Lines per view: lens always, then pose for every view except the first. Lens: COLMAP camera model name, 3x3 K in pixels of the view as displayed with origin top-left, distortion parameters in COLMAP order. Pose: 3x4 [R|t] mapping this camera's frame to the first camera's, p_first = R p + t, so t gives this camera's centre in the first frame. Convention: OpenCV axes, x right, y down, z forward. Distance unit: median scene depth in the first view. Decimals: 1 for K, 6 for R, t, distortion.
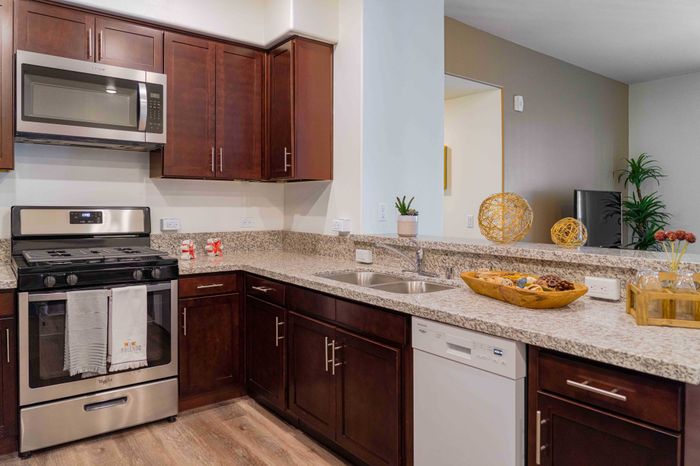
lens RADIAL K [[499.9, 0, 348.0], [0, 499.9, 213.8], [0, 0, 1]] dist [-0.003721, -0.000282]
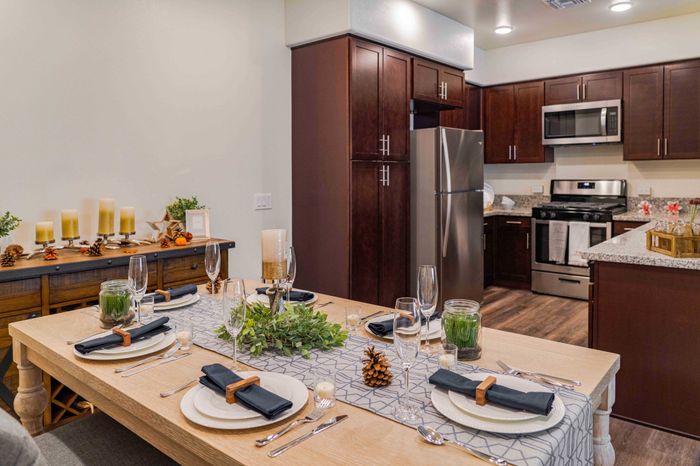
lens RADIAL K [[499.9, 0, 348.0], [0, 499.9, 213.8], [0, 0, 1]] dist [-0.003721, -0.000282]
pose [[0.201740, 0.064517, -0.977312, 1.116517], [-0.004349, 0.997877, 0.064977, -0.004821], [0.979429, -0.008859, 0.201593, -0.218302]]
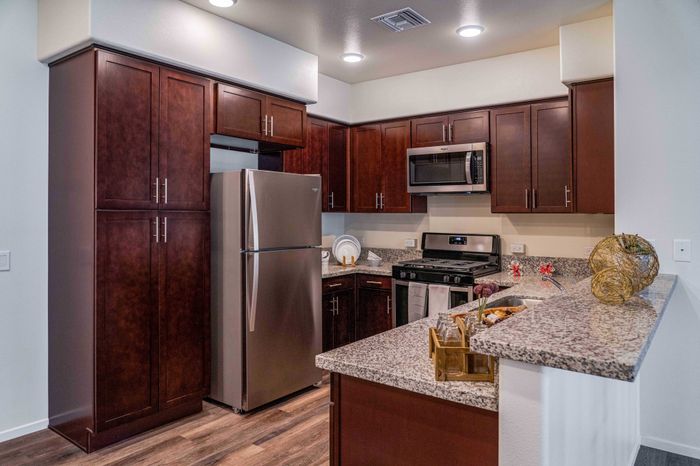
lens RADIAL K [[484.3, 0, 350.0], [0, 484.3, 233.0], [0, 0, 1]] dist [-0.008499, -0.001452]
pose [[0.262549, 0.026886, -0.964544, 0.885457], [-0.020816, 0.999537, 0.022196, -0.044701], [0.964694, 0.014251, 0.262987, 0.283788]]
